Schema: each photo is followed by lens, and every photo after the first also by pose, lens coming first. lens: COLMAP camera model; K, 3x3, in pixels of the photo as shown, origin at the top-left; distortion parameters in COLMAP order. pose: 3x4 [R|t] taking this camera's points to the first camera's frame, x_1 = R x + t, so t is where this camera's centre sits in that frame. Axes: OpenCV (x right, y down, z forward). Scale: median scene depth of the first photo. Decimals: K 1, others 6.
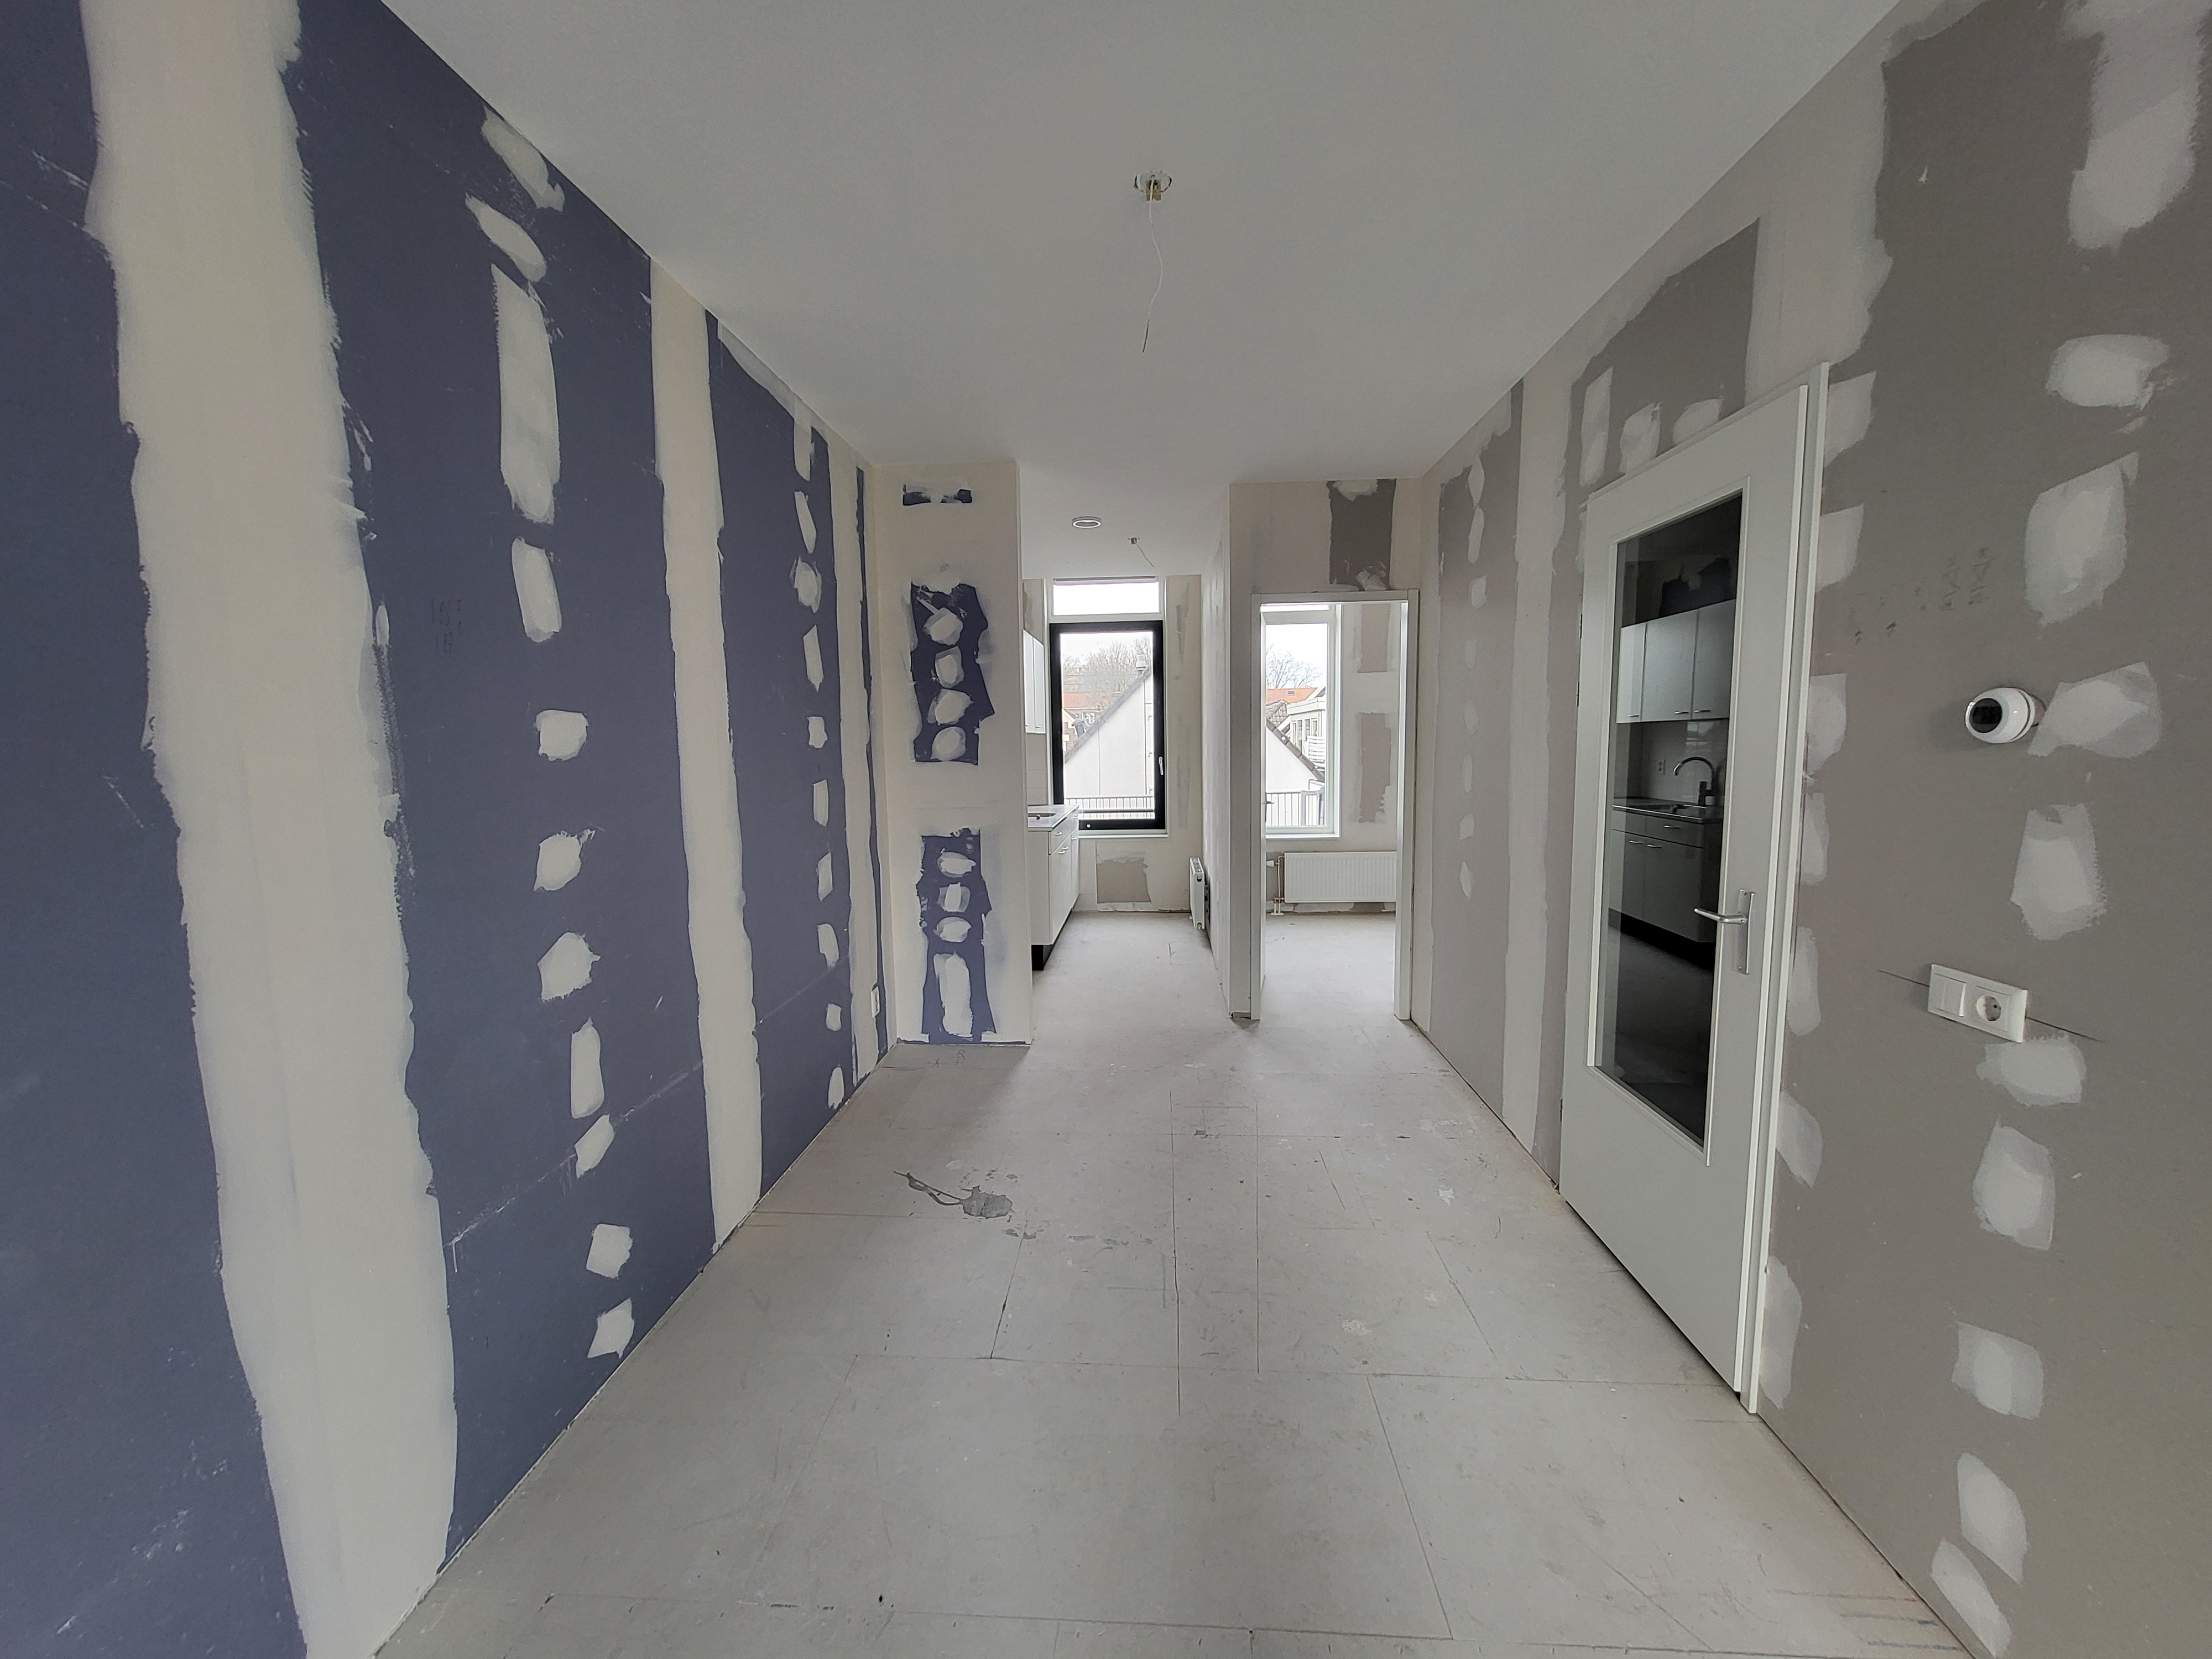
lens RADIAL K [[859.1, 0, 1116.0], [0, 859.1, 833.2], [0, 0, 1]] dist [0.001169, 0.000141]
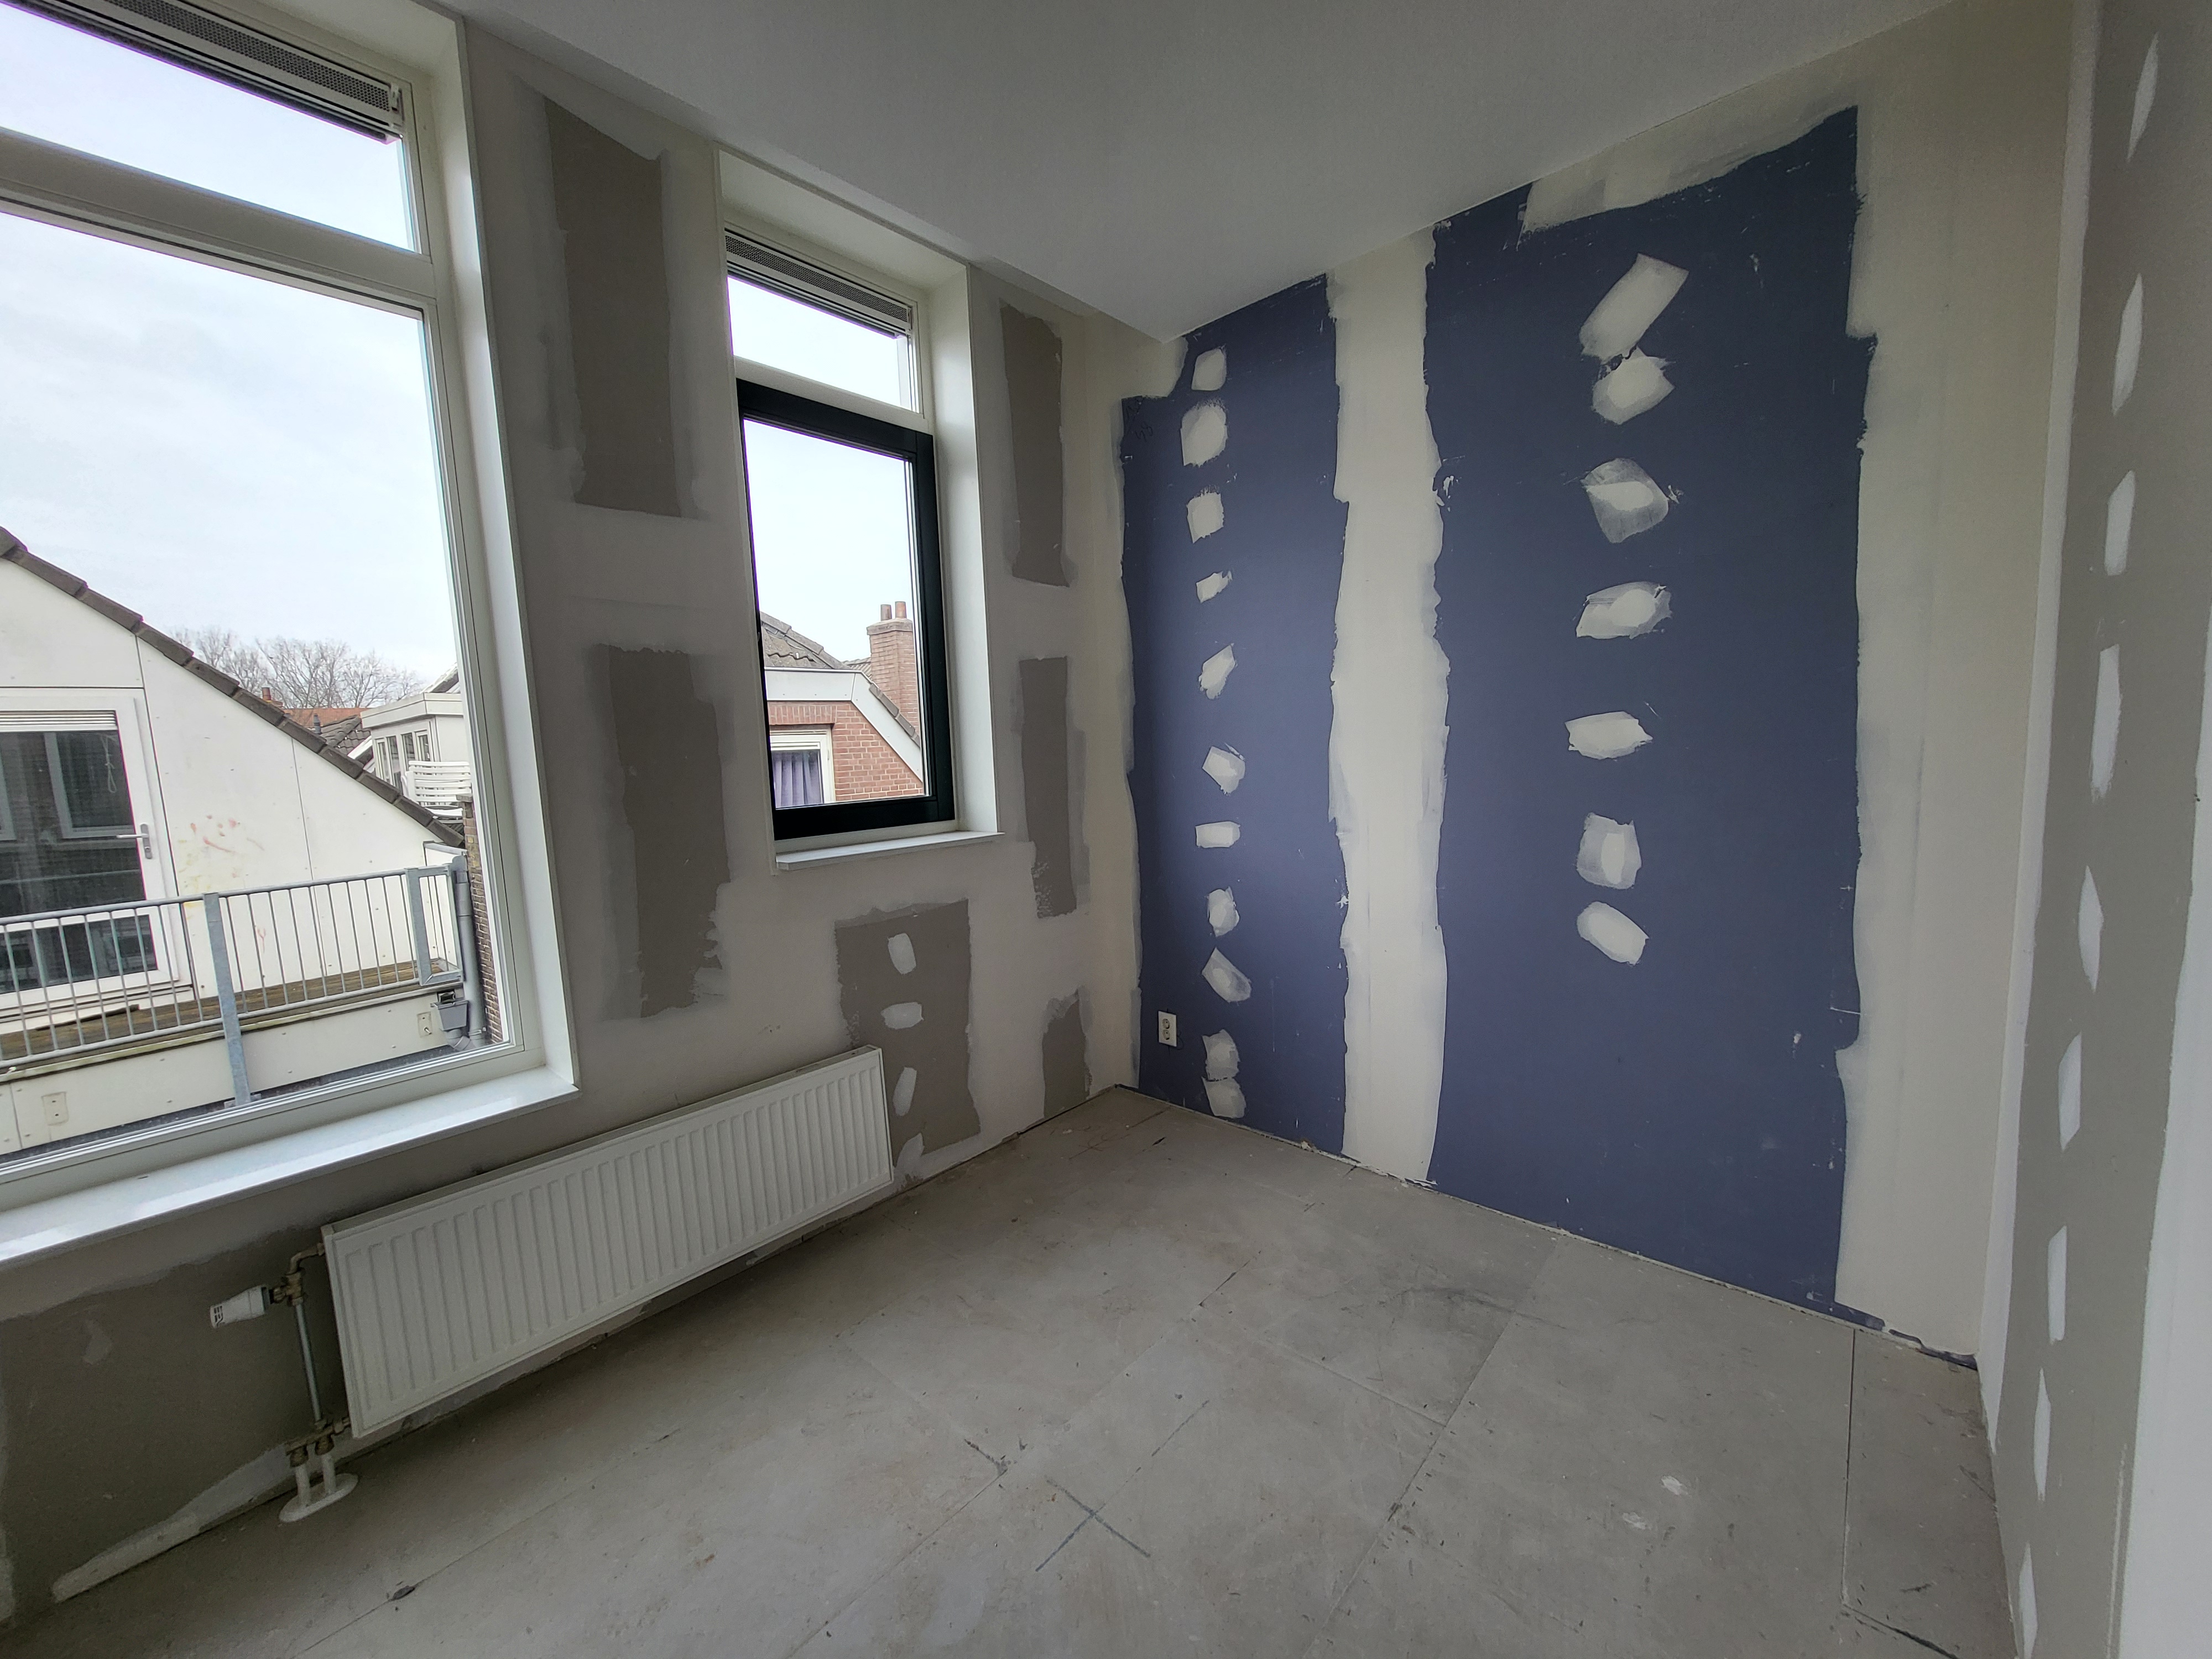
lens RADIAL K [[859.1, 0, 1116.0], [0, 859.1, 833.2], [0, 0, 1]] dist [0.001169, 0.000141]
pose [[0.621527, -0.093389, 0.777807, 0.151659], [0.115968, 0.992898, 0.026548, -0.062499], [-0.774762, 0.073700, 0.627943, 0.648231]]
